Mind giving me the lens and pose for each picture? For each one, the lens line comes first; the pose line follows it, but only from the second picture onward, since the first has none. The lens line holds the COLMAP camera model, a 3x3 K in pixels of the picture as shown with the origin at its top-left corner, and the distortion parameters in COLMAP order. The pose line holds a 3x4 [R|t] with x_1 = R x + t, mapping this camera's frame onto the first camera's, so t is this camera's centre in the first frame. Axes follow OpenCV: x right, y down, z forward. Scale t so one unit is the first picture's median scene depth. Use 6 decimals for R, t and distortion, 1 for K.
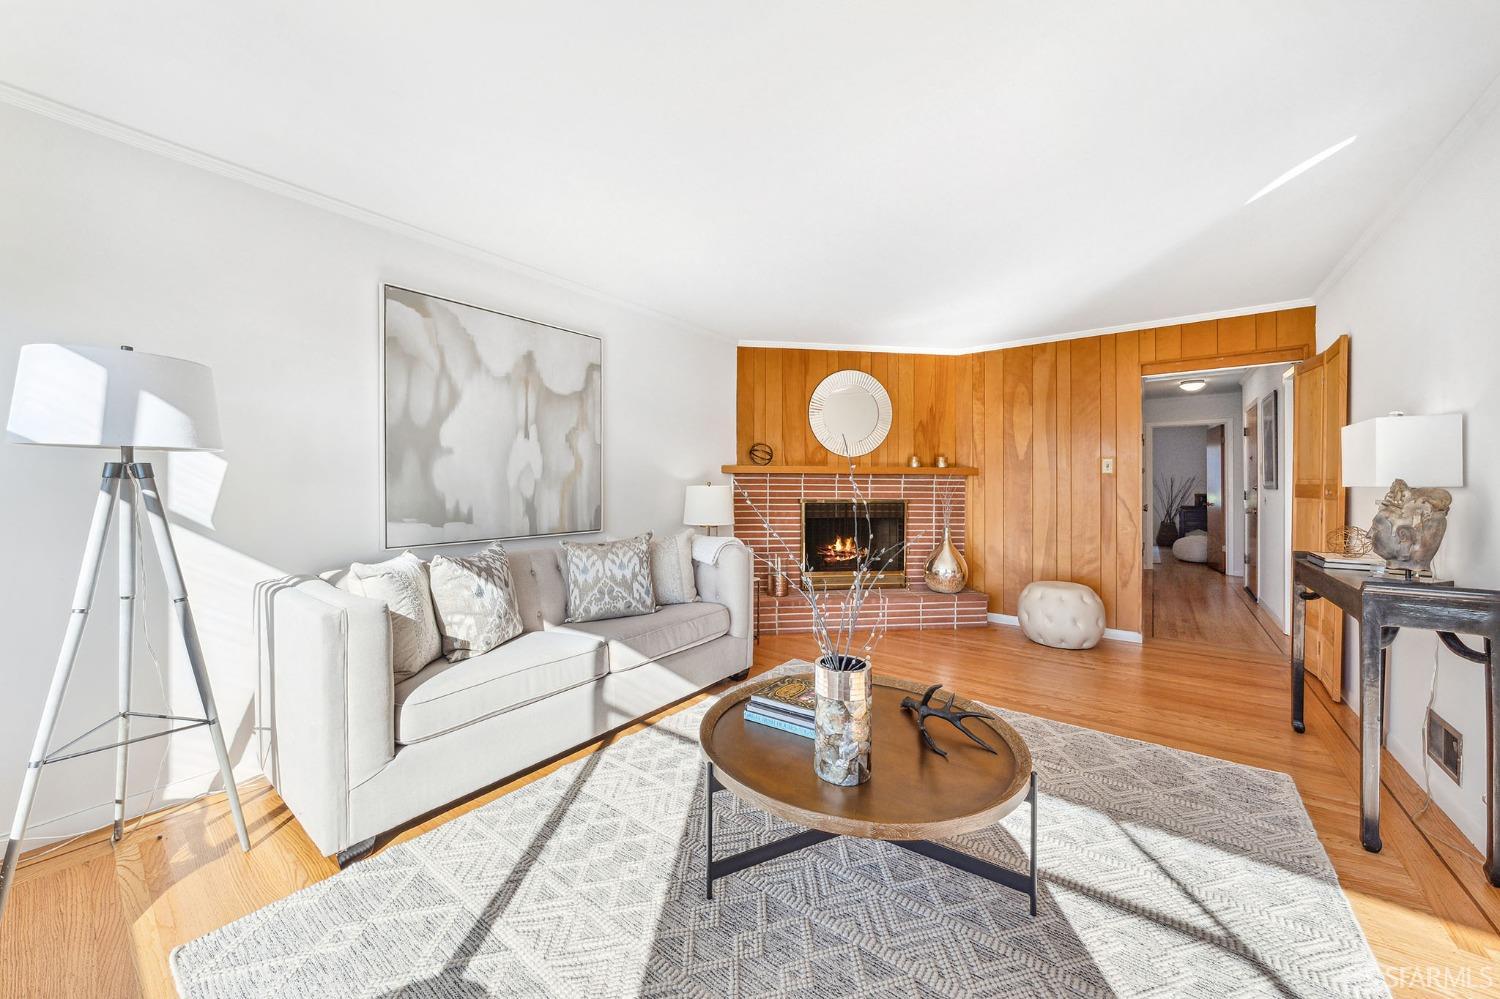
lens RADIAL K [[539.8, 0, 736.4], [0, 539.8, 484.5], [0, 0, 1]] dist [-0.003524, 0.000545]
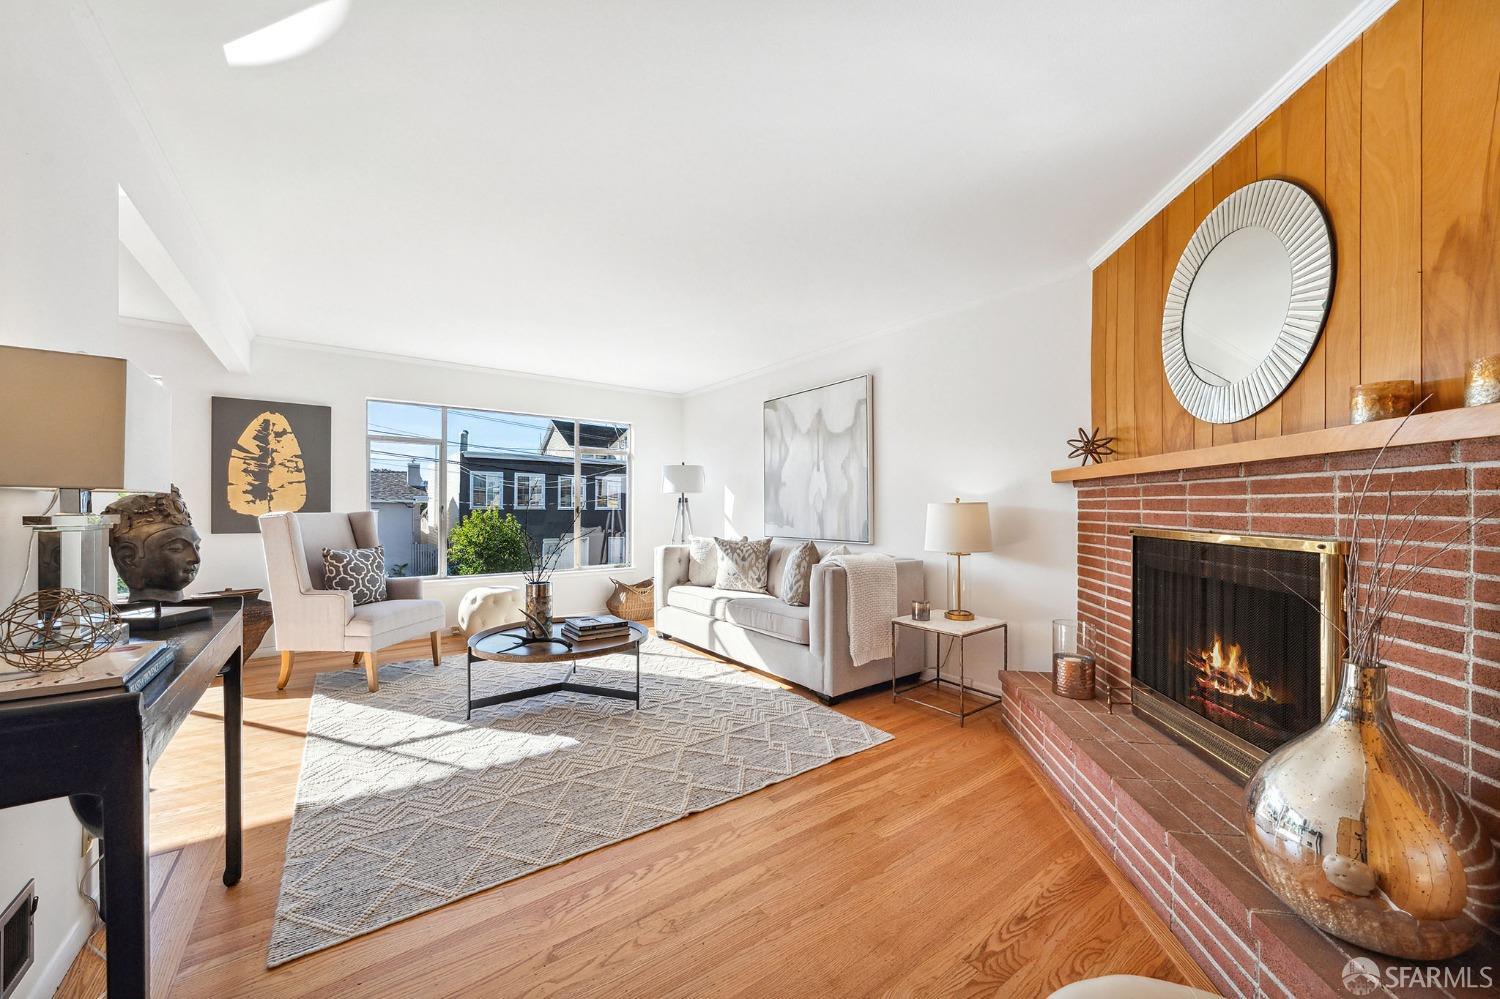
lens RADIAL K [[539.8, 0, 744.9], [0, 539.8, 508.0], [0, 0, 1]] dist [-0.003524, 0.000545]
pose [[-0.285165, 0.006349, -0.958458, 1.028856], [0.004071, 0.999977, 0.005413, 0.004957], [0.958470, -0.002359, -0.285184, 1.209609]]
